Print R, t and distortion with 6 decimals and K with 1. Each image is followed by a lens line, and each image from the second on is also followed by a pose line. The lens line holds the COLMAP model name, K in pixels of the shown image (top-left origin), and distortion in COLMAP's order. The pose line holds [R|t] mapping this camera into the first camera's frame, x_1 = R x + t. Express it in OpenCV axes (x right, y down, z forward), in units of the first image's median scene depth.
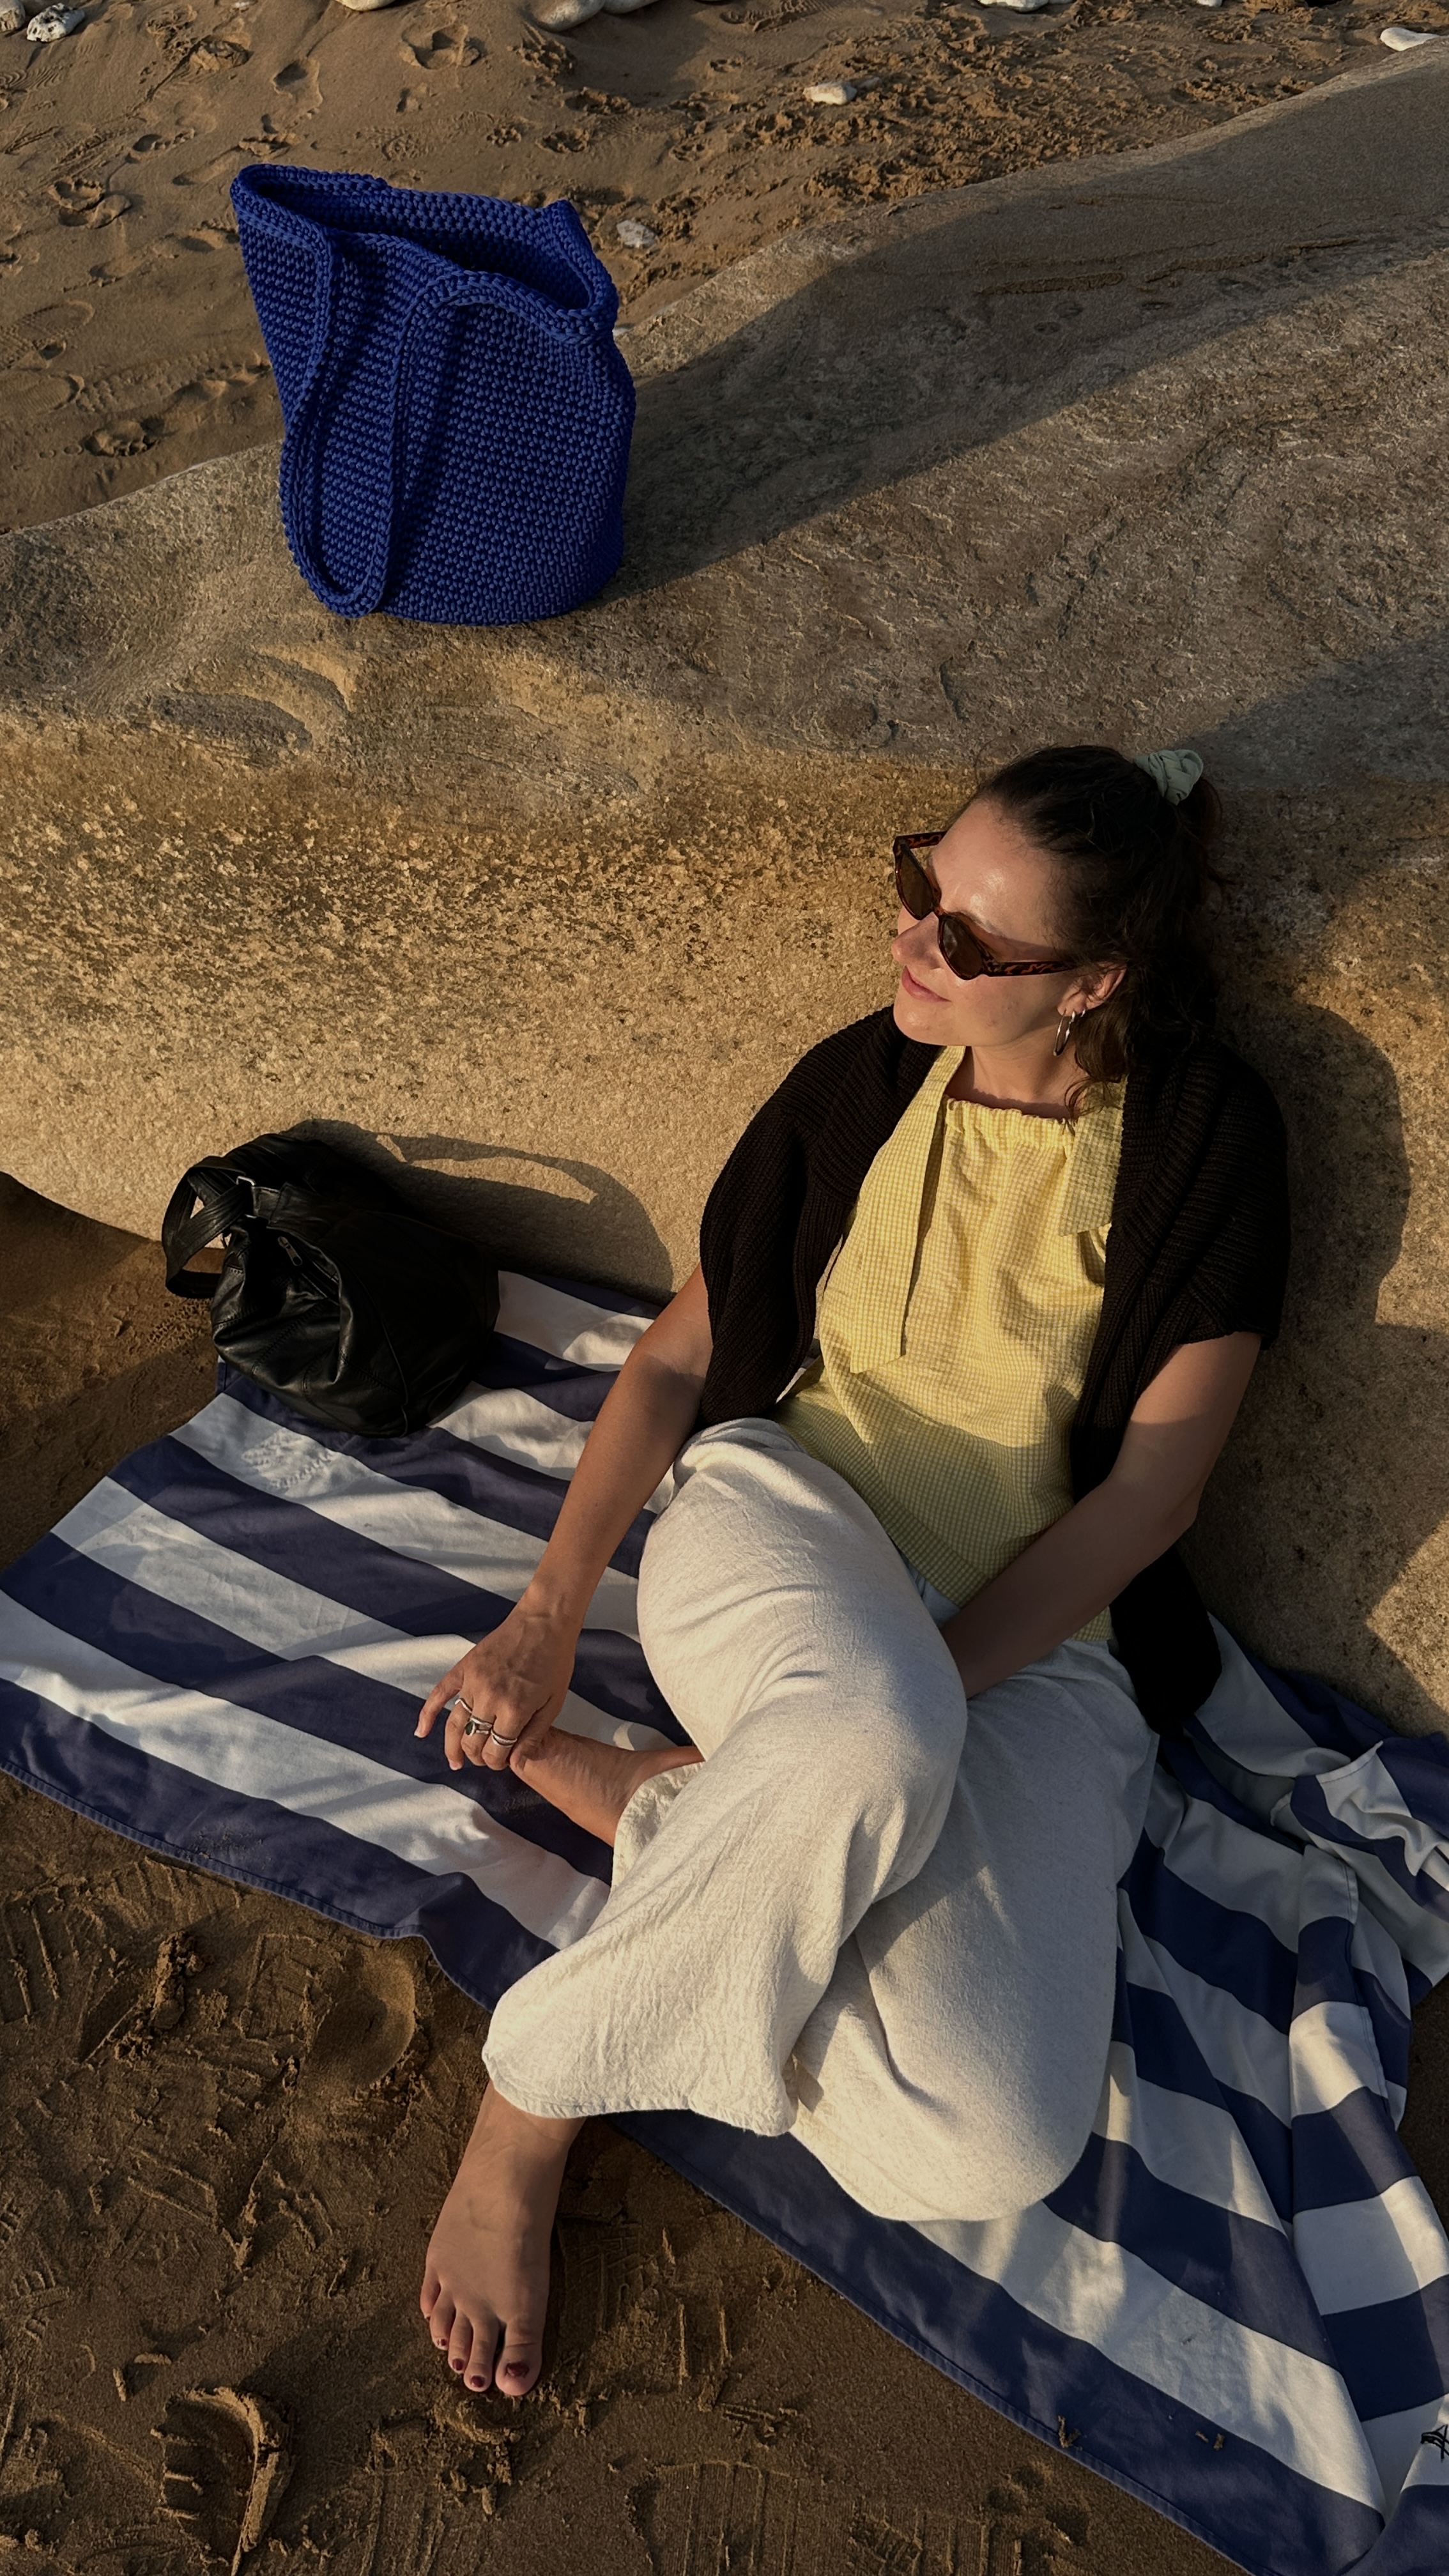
lens RADIAL K [[2208.5, 0, 727.7], [0, 2208.5, 1279.0], [0, 0, 1]] dist [0.115629, -0.015387]
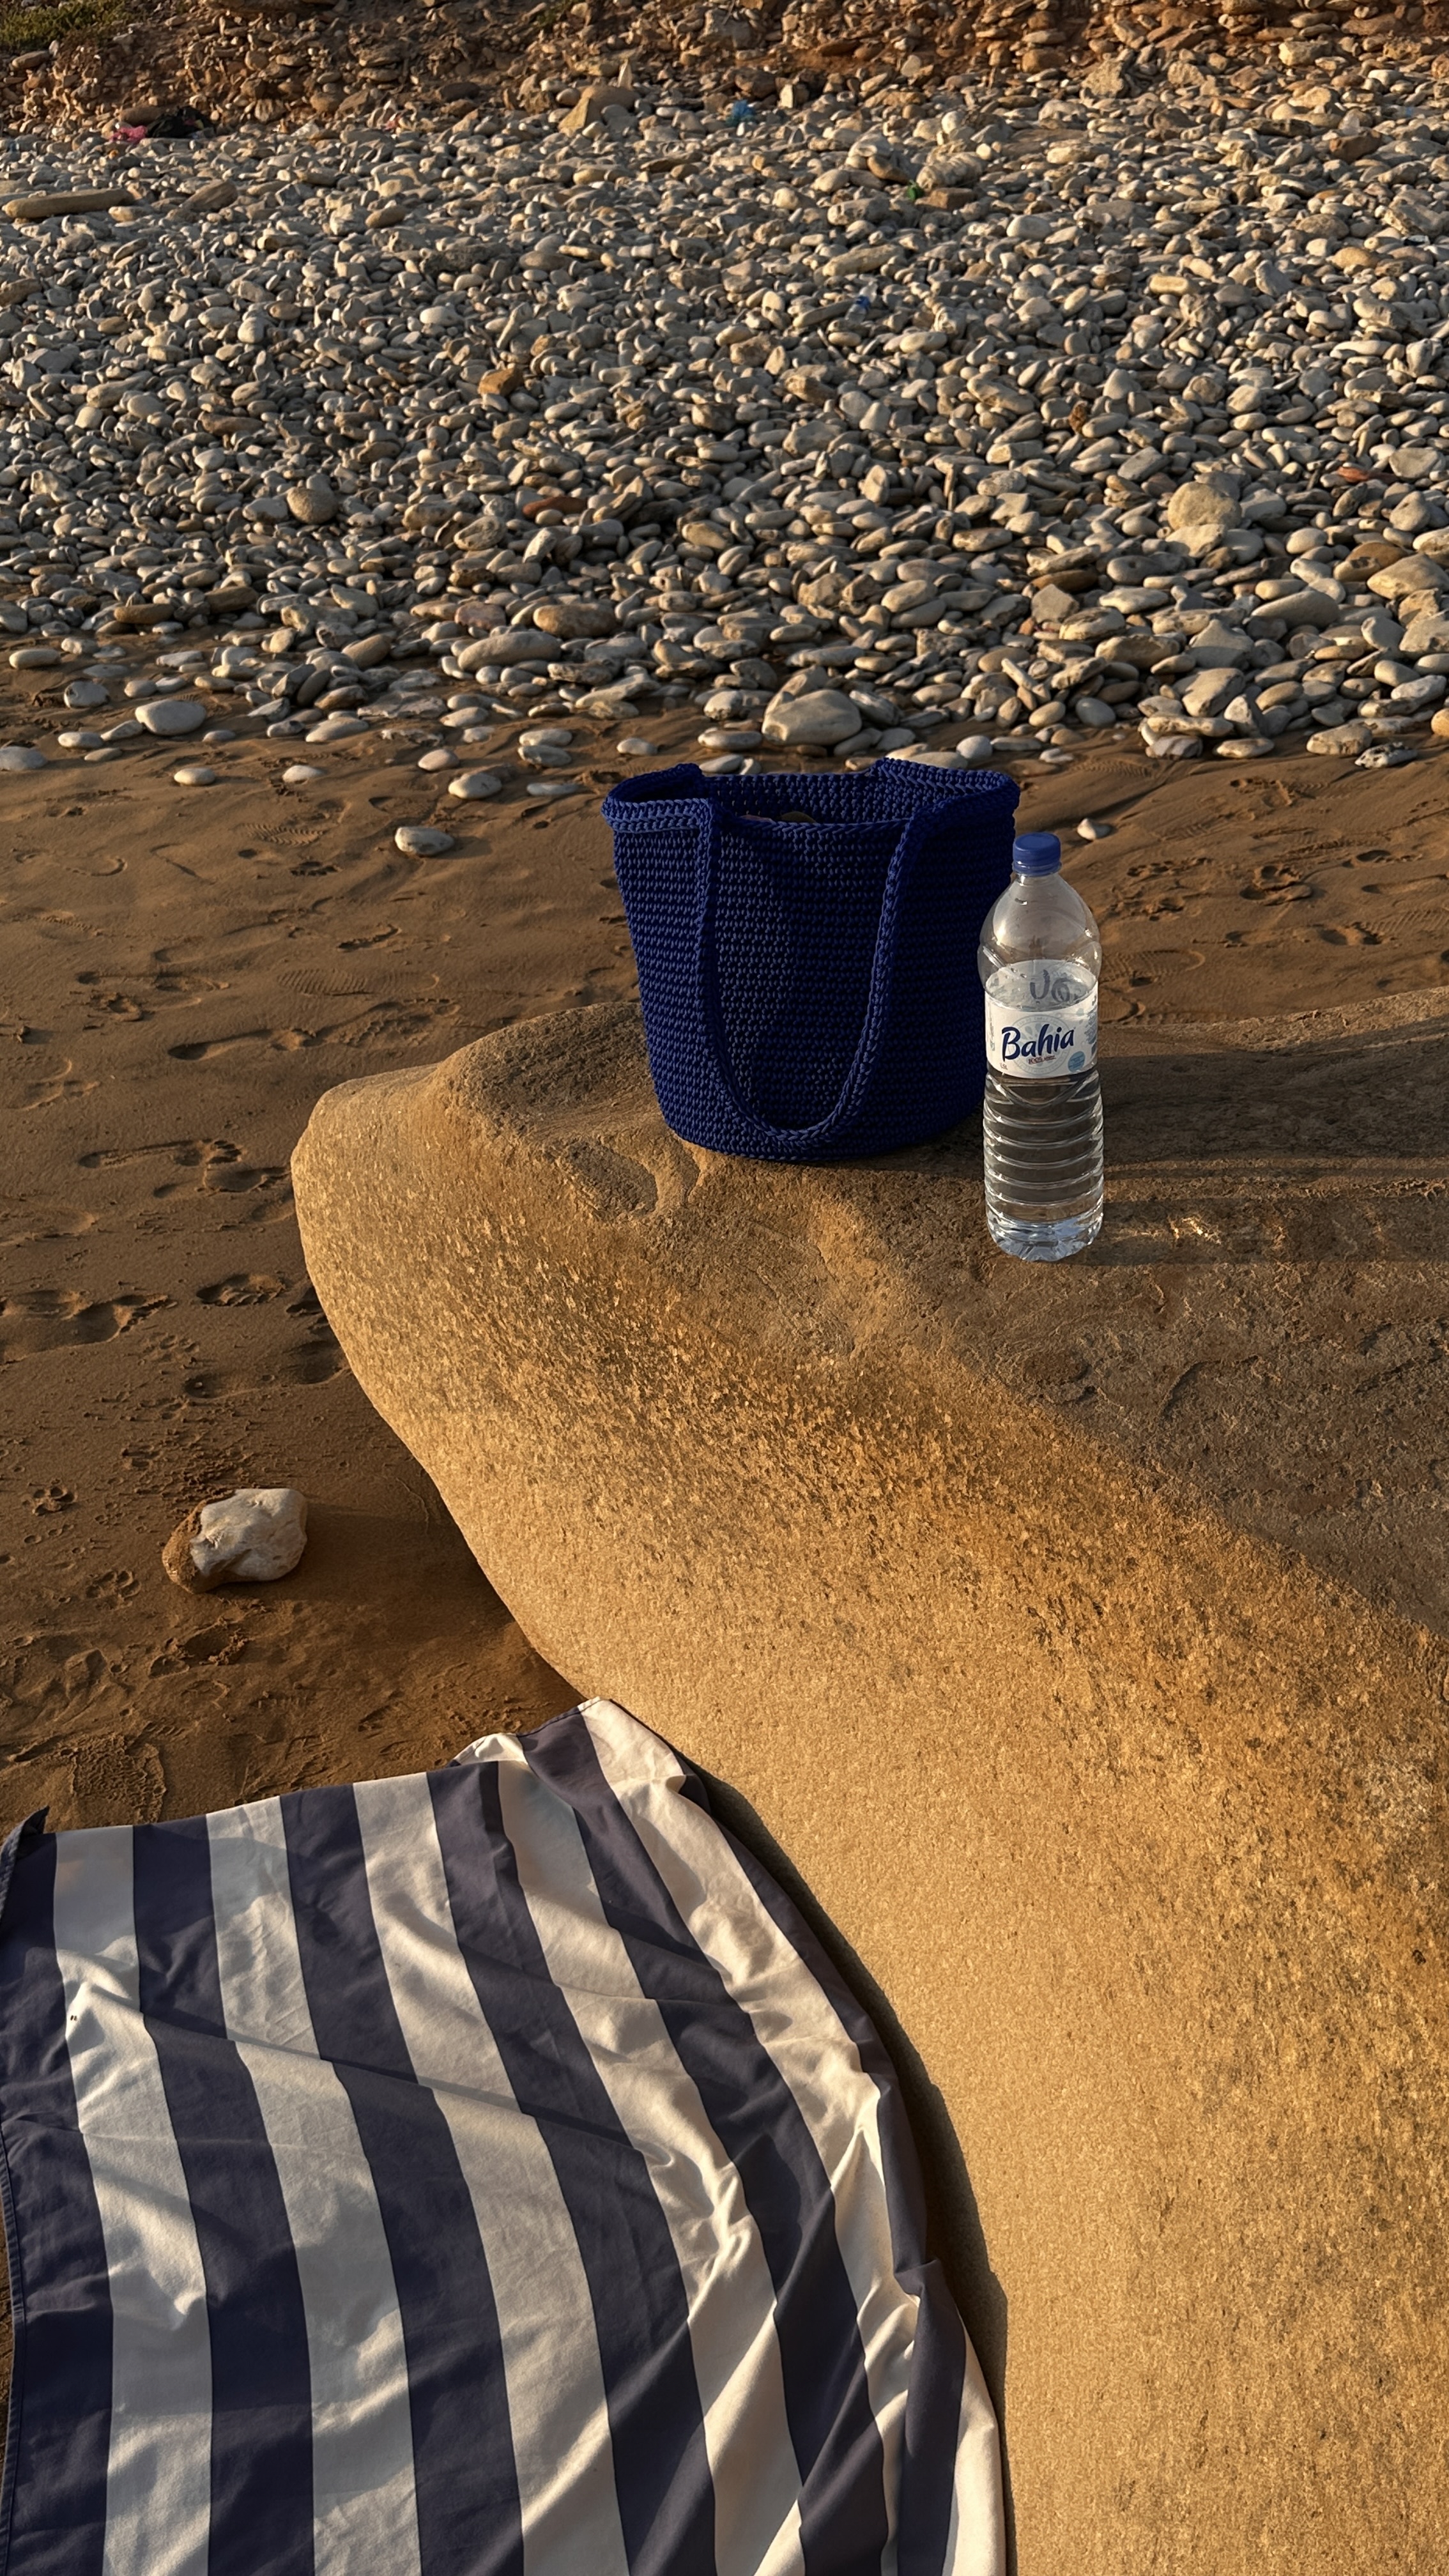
lens RADIAL K [[2252.7, 0, 709.0], [0, 2252.7, 1300.5], [0, 0, 1]] dist [0.186786, 0.005876]
pose [[0.728923, 0.337214, -0.595783, 0.459676], [-0.492949, 0.862428, -0.114975, -0.093032], [0.475049, 0.377499, 0.794873, 0.174942]]
